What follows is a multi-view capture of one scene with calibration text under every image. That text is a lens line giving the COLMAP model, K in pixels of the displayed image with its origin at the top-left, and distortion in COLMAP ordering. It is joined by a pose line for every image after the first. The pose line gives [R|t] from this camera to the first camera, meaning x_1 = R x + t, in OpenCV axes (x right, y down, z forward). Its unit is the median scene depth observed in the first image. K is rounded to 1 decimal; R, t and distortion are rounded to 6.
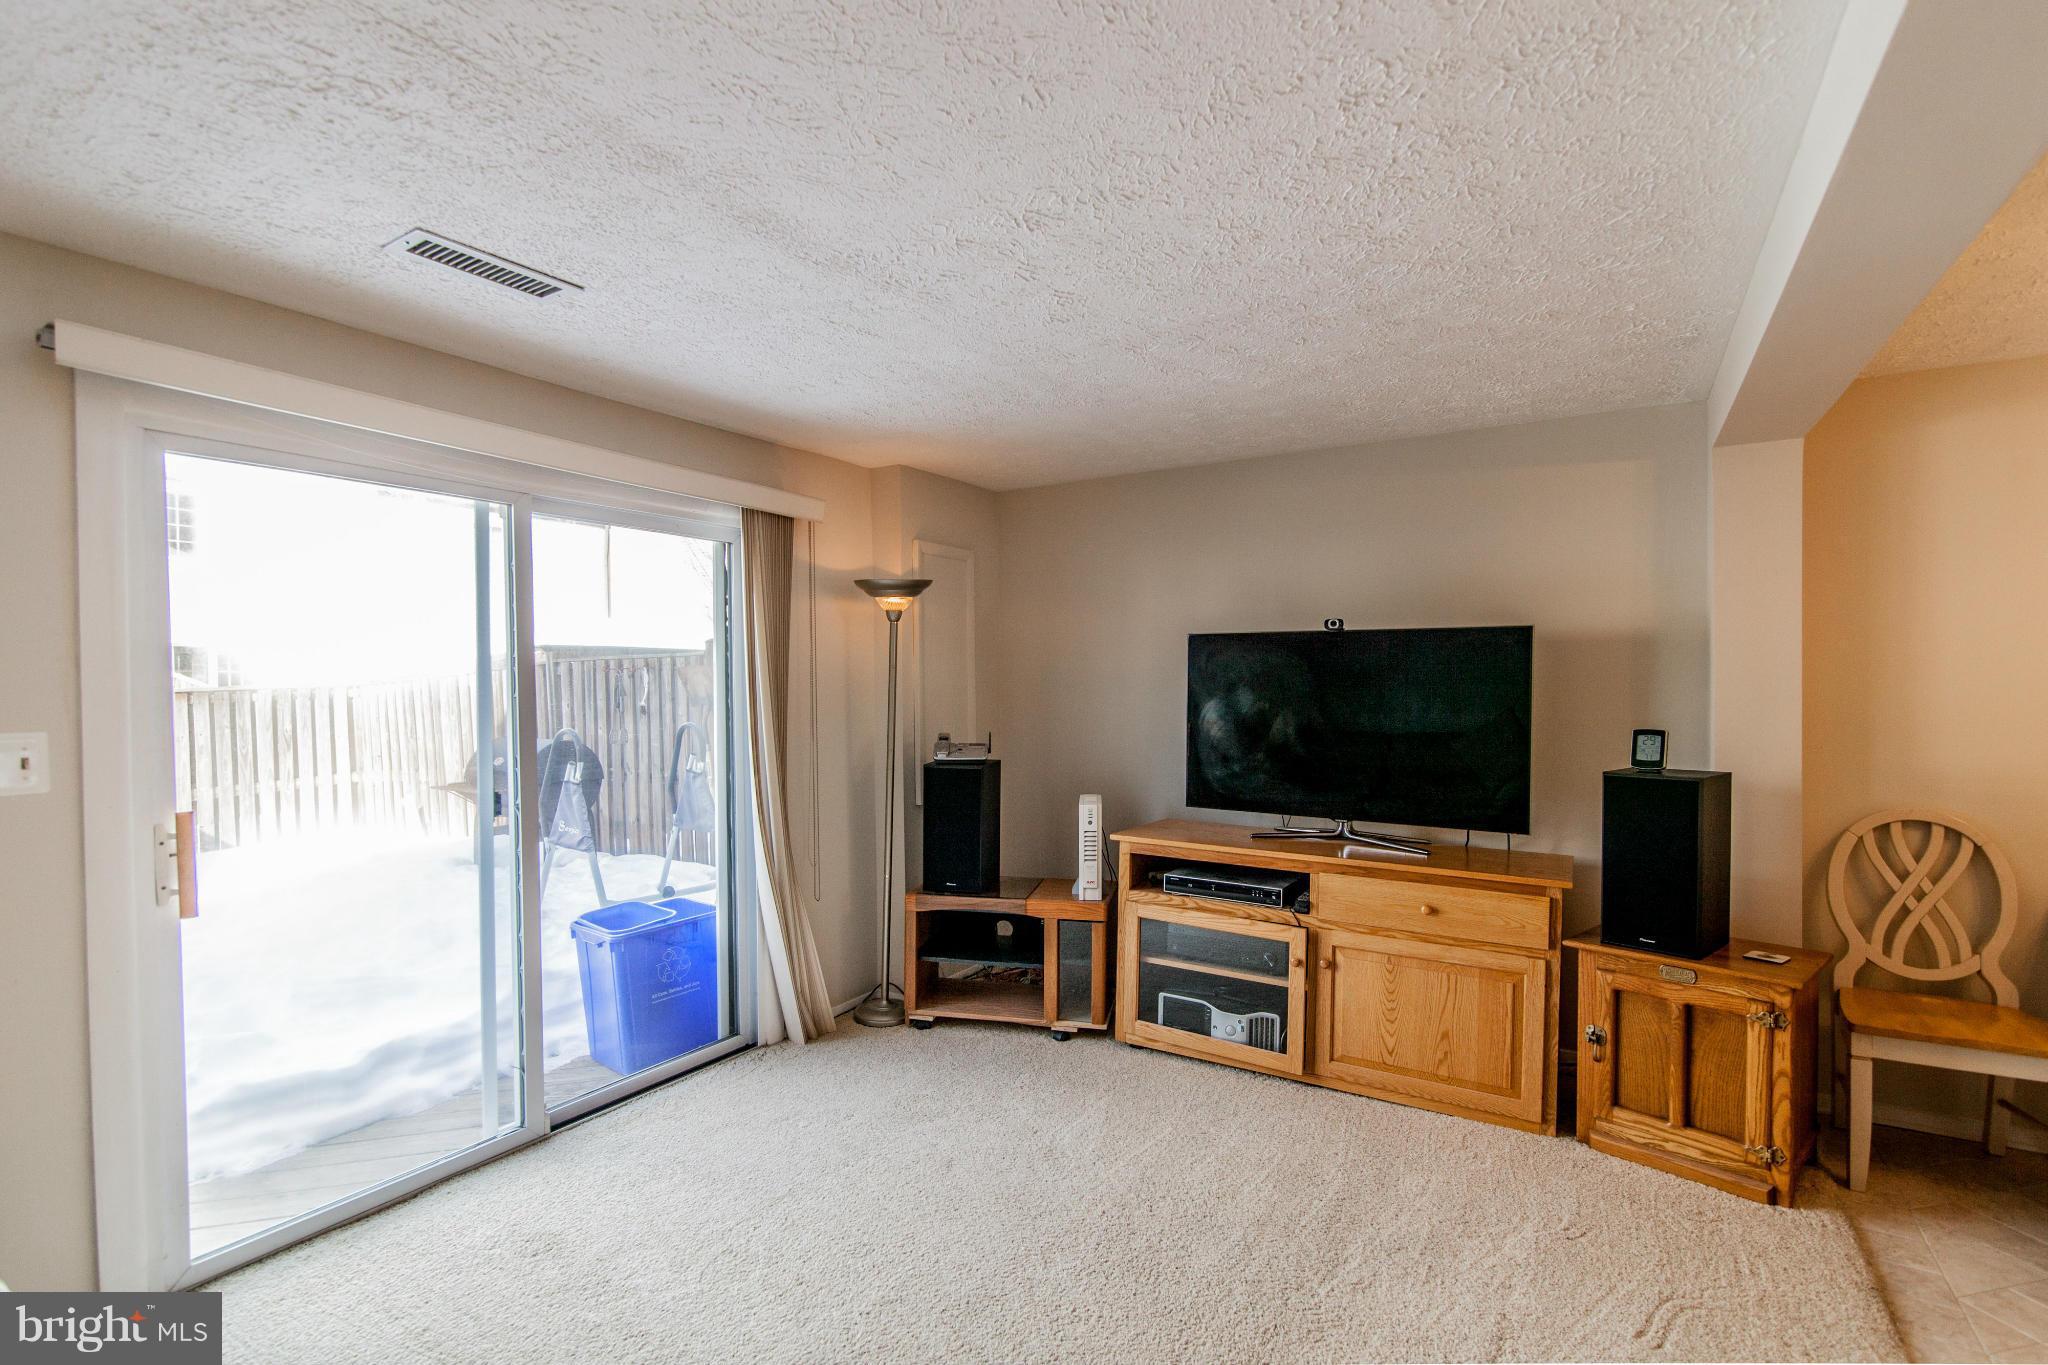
lens RADIAL K [[949.0, 0, 1016.4], [0, 949.0, 705.7], [0, 0, 1]] dist [0.000326, 0.000131]
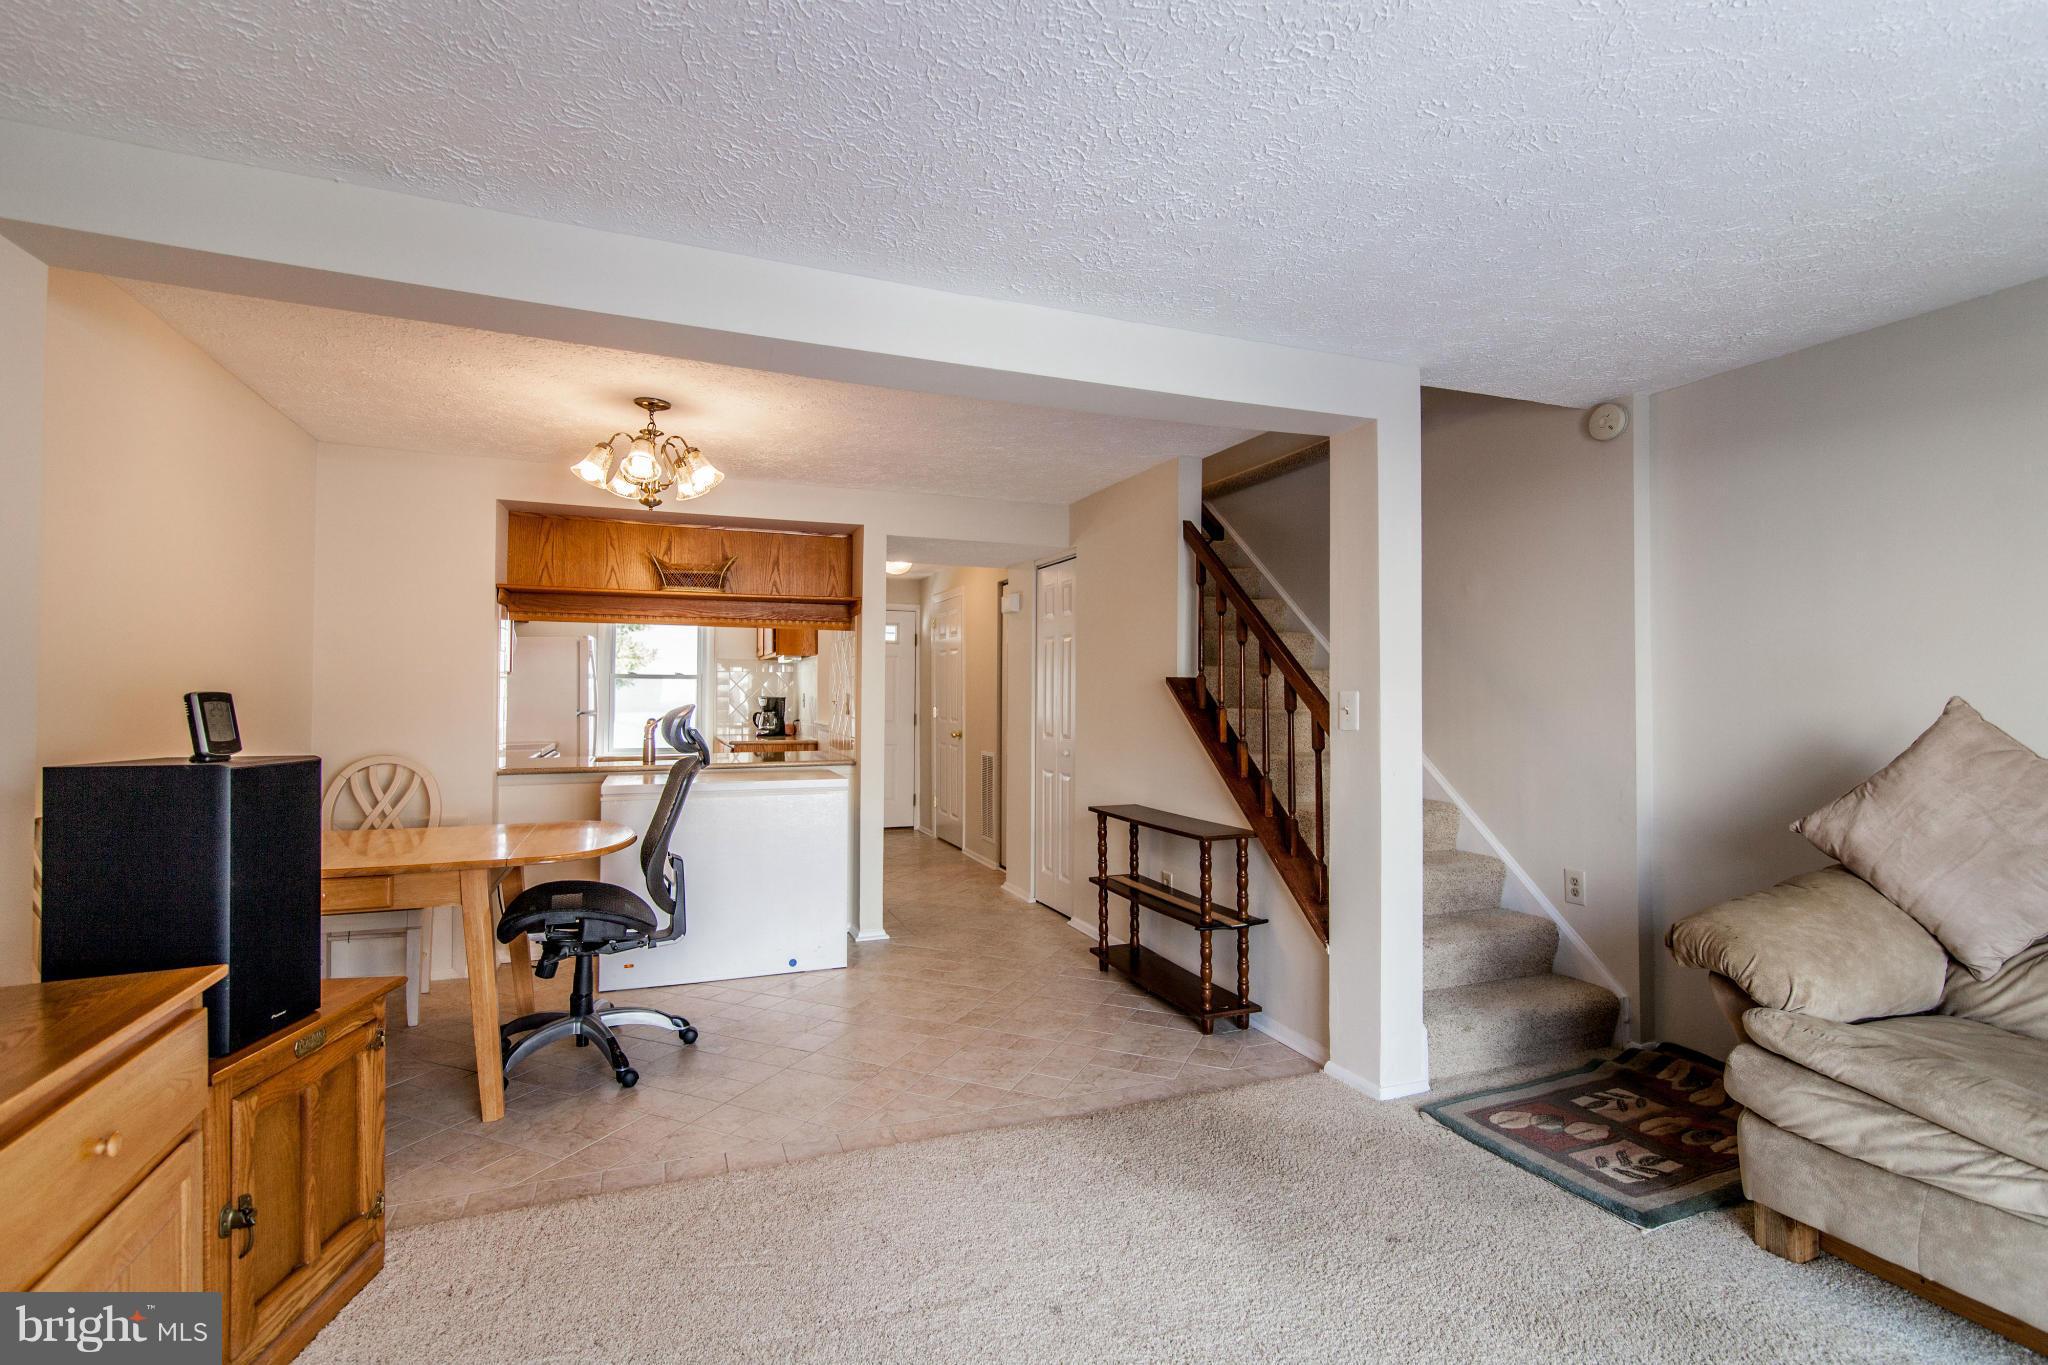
lens RADIAL K [[940.1, 0, 1017.3], [0, 940.1, 679.9], [0, 0, 1]] dist [0.000017, -0.000234]
pose [[-0.807562, 0.015935, 0.589567, -0.119737], [0.015770, 0.999861, -0.005423, 0.027752], [-0.589571, 0.004918, -0.807701, 1.148118]]
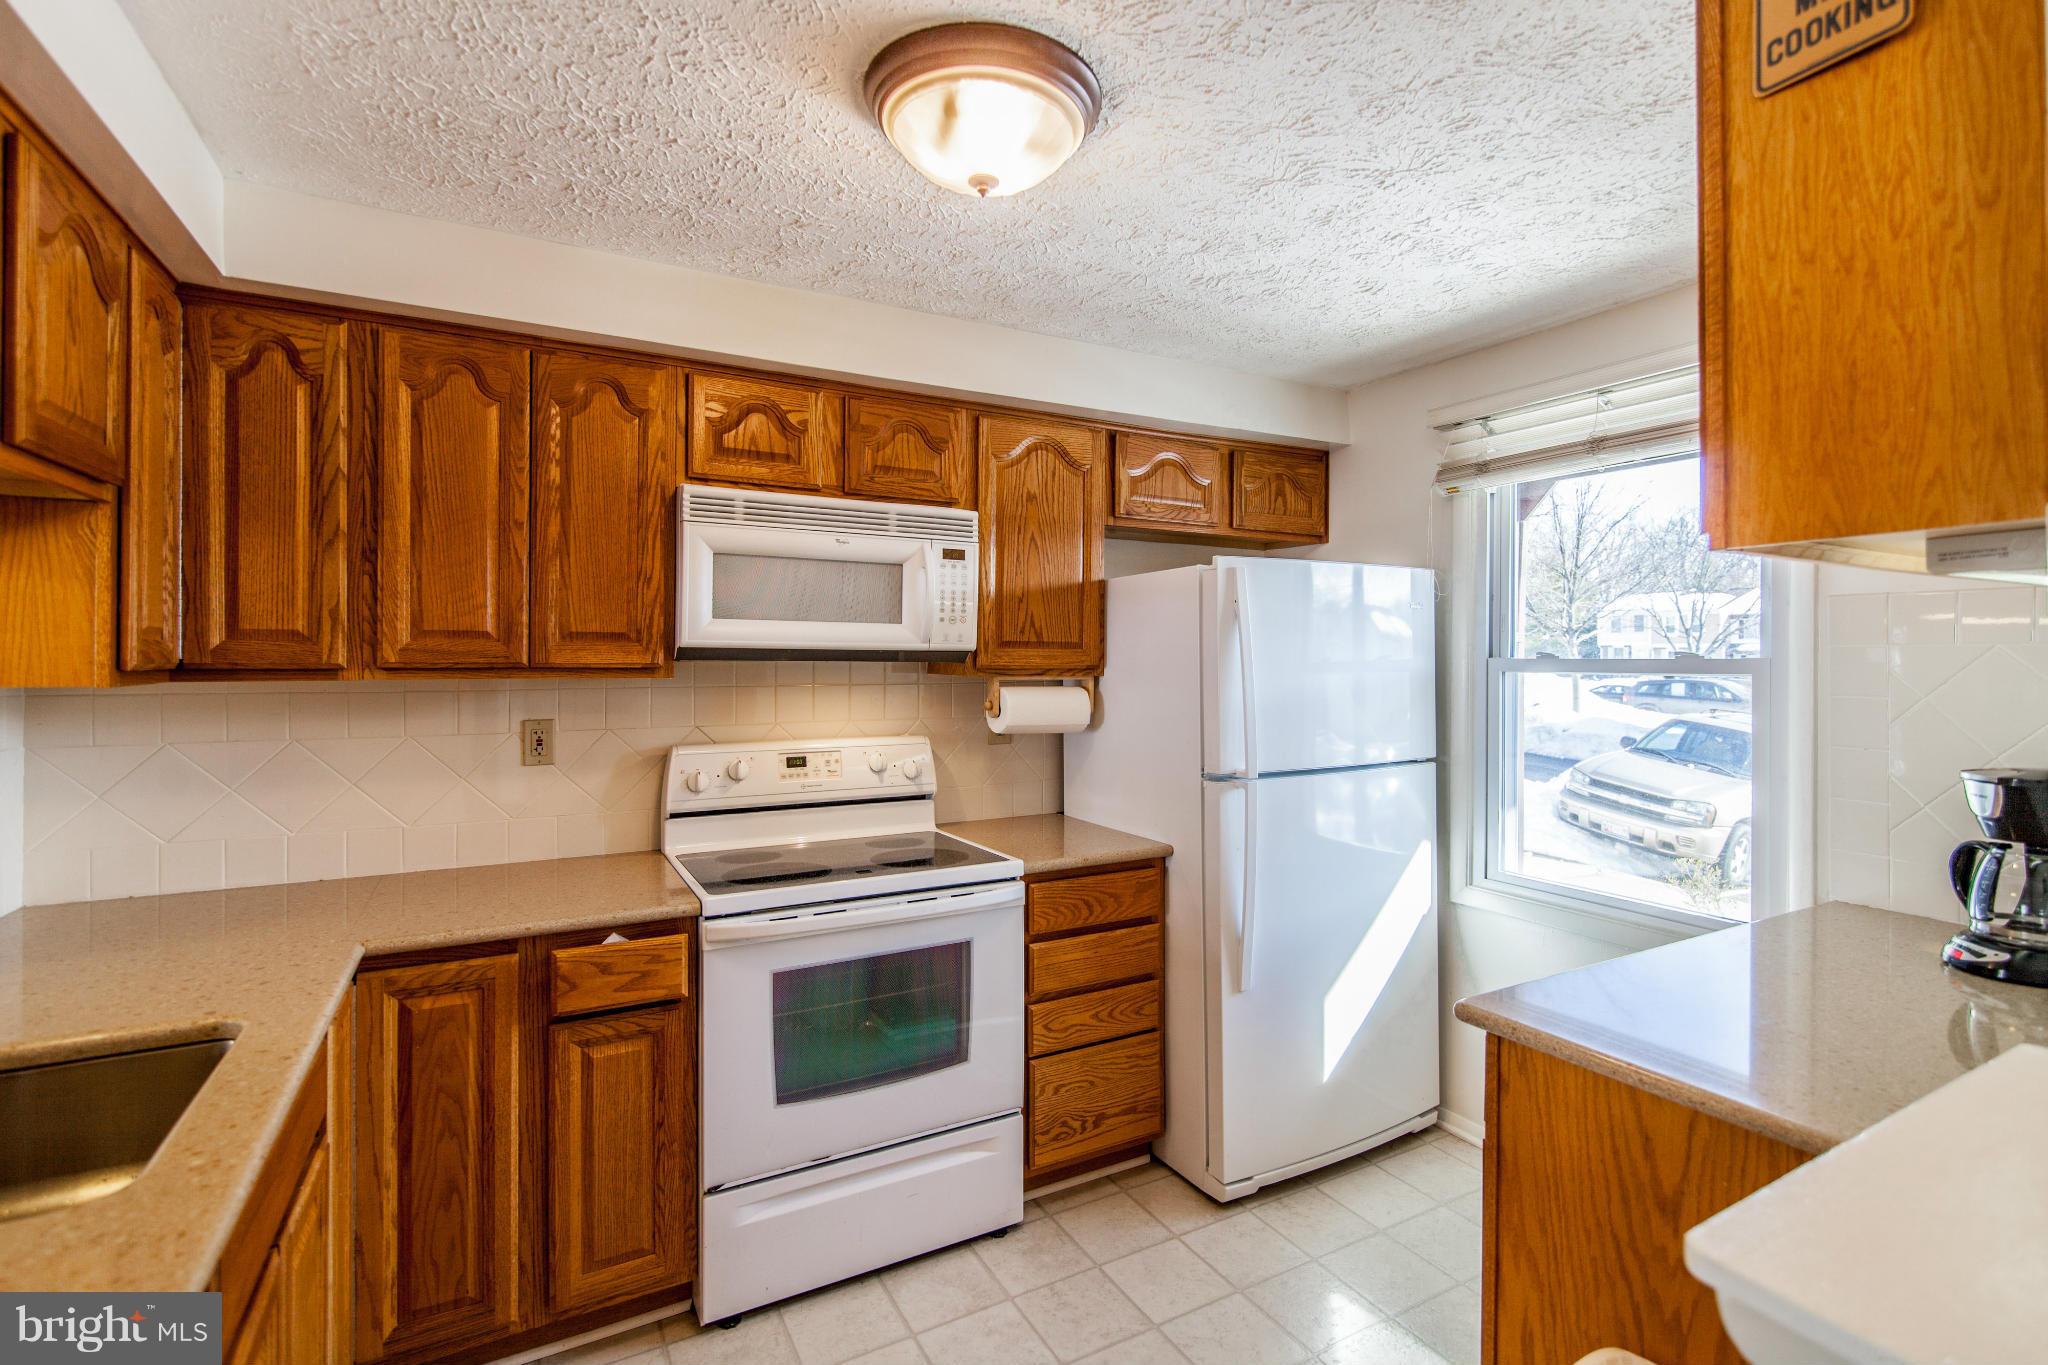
lens RADIAL K [[953.3, 0, 1052.1], [0, 953.3, 657.4], [0, 0, 1]] dist [0.000236, -0.000639]
pose [[0.466200, 0.011693, 0.884602, 1.342544], [0.010784, 0.999763, -0.018899, -0.009318], [-0.884614, 0.018350, 0.465964, -0.390729]]
